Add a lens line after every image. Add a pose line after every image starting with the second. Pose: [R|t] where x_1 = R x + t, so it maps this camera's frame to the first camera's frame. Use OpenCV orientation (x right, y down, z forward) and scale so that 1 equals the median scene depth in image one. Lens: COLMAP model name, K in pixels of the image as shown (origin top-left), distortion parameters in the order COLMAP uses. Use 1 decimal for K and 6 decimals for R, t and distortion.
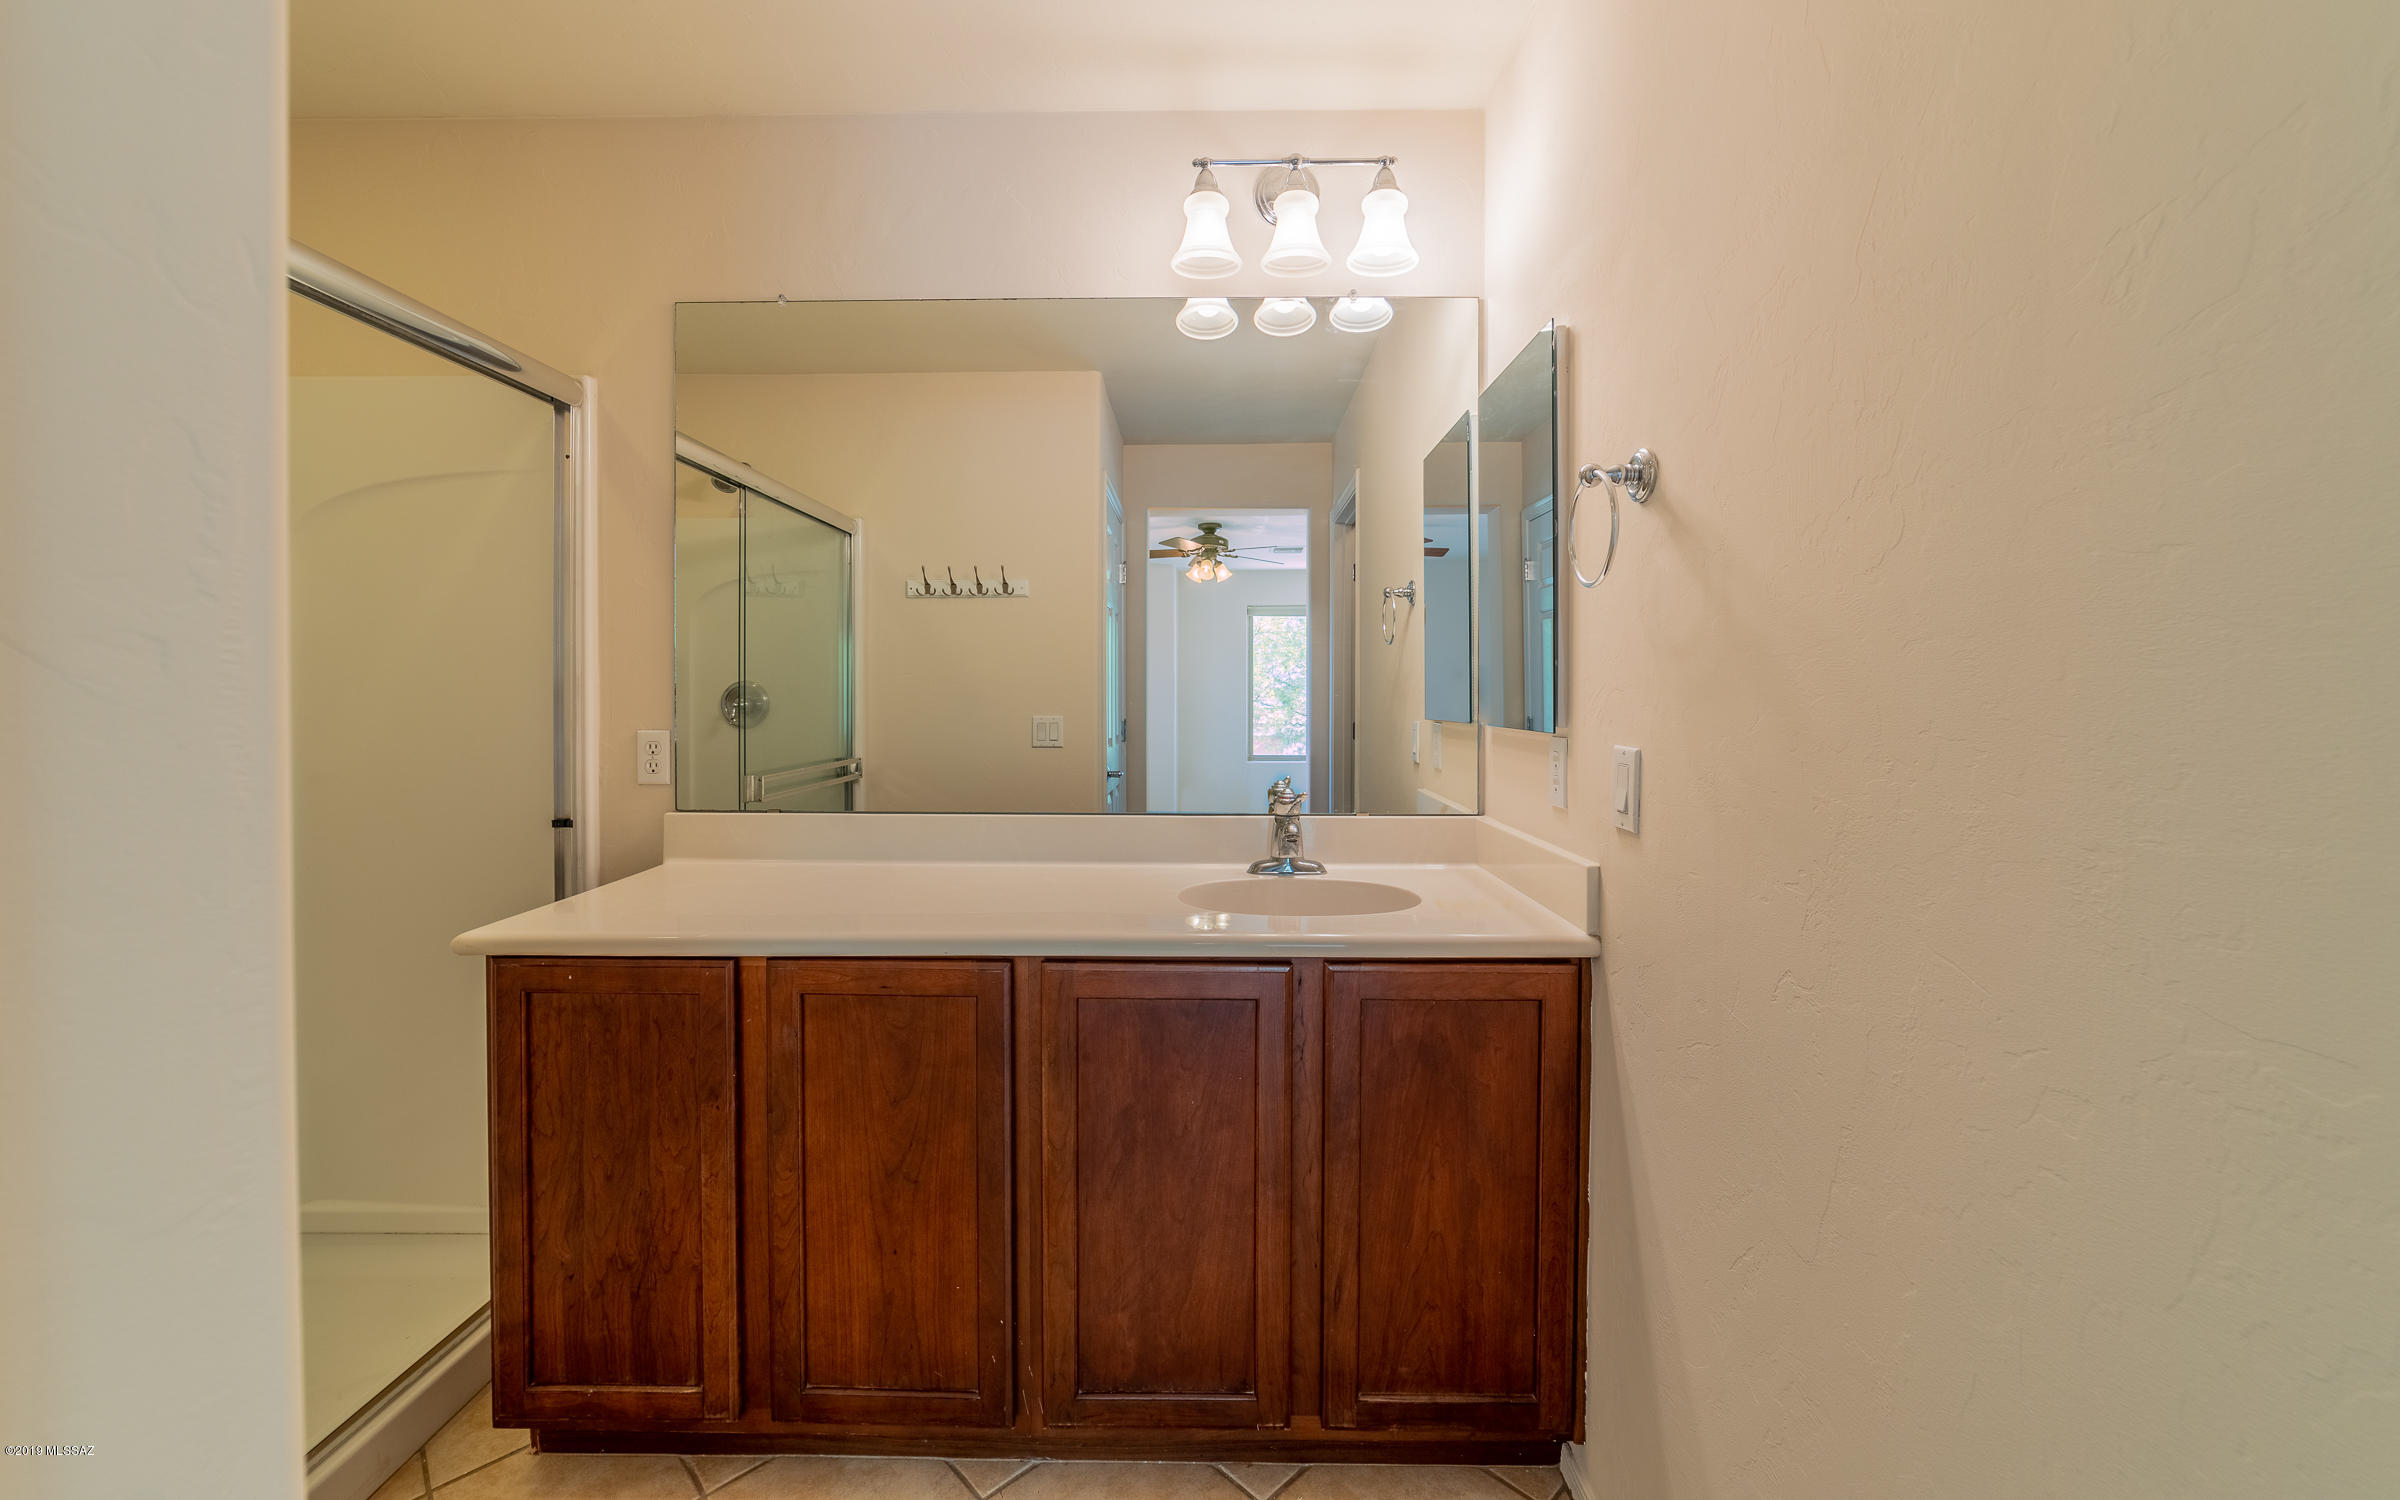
lens RADIAL K [[941.4, 0, 1183.7], [0, 941.4, 708.5], [0, 0, 1]] dist [-0.000136, 0.000683]
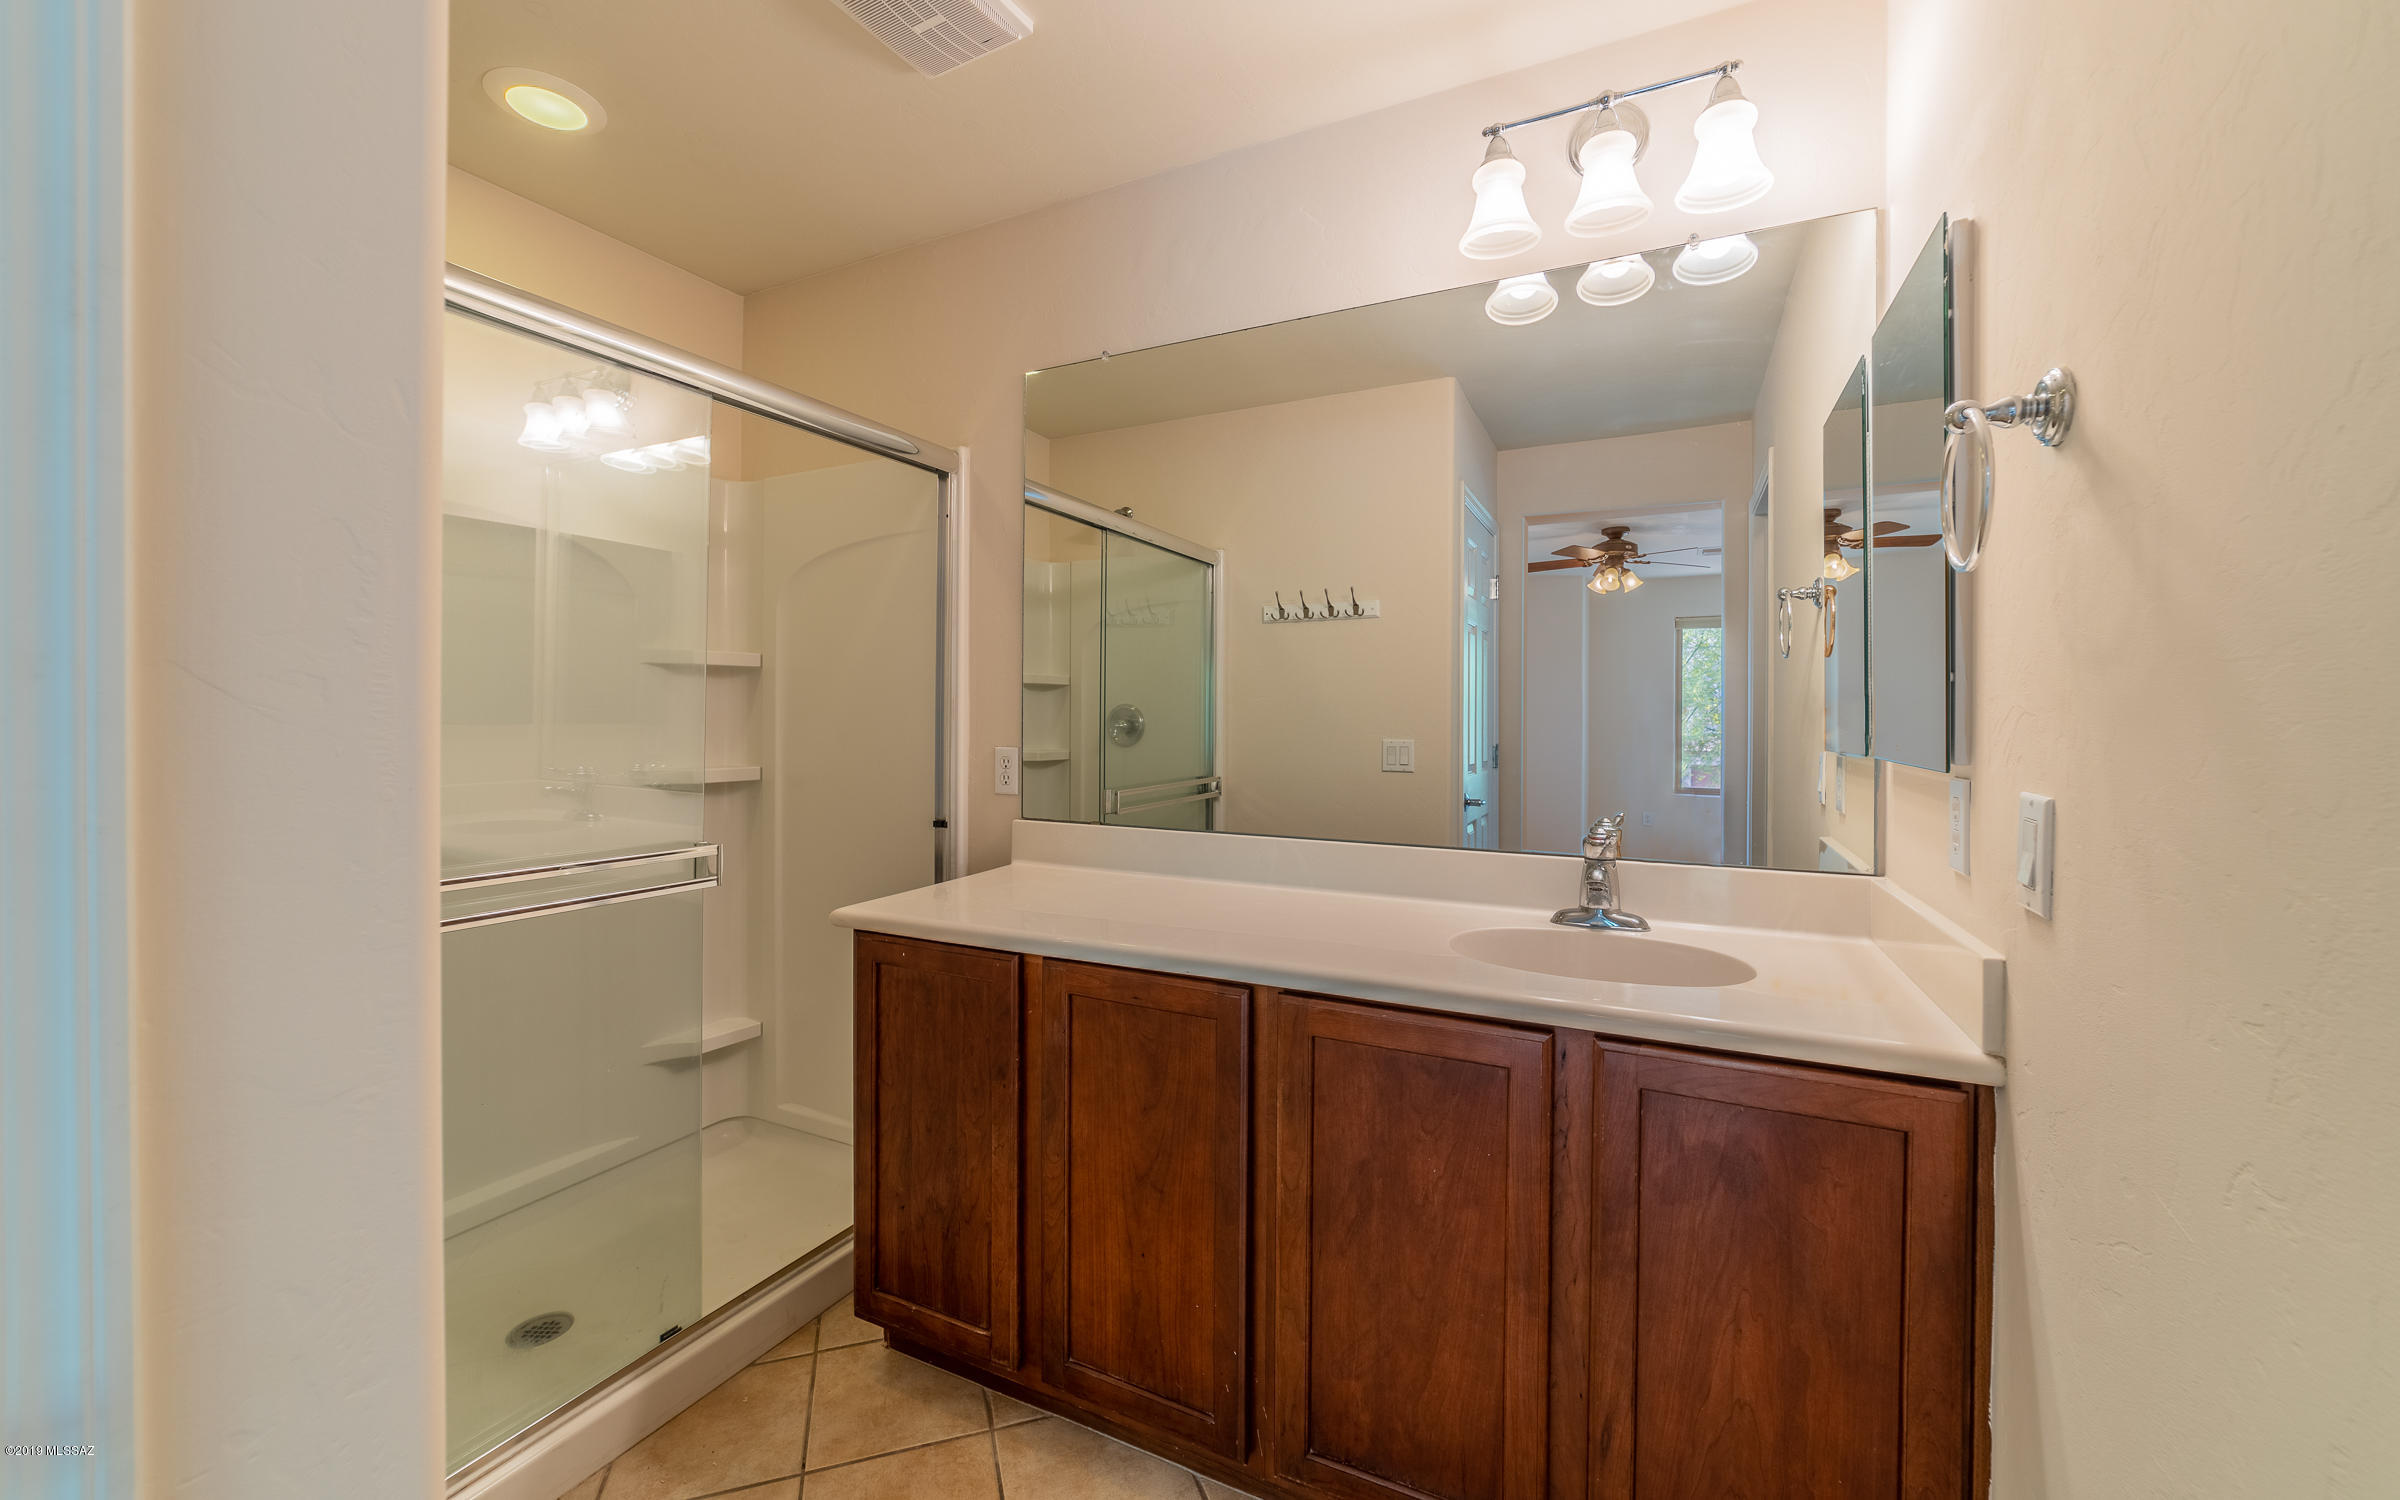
lens RADIAL K [[938.0, 0, 1190.6], [0, 938.0, 722.0], [0, 0, 1]] dist [-0.009115, 0.005773]
pose [[0.902871, 0.005886, -0.429871, 0.178385], [-0.010038, 0.999922, -0.007391, -0.001899], [0.429794, 0.010988, 0.902860, 0.086082]]
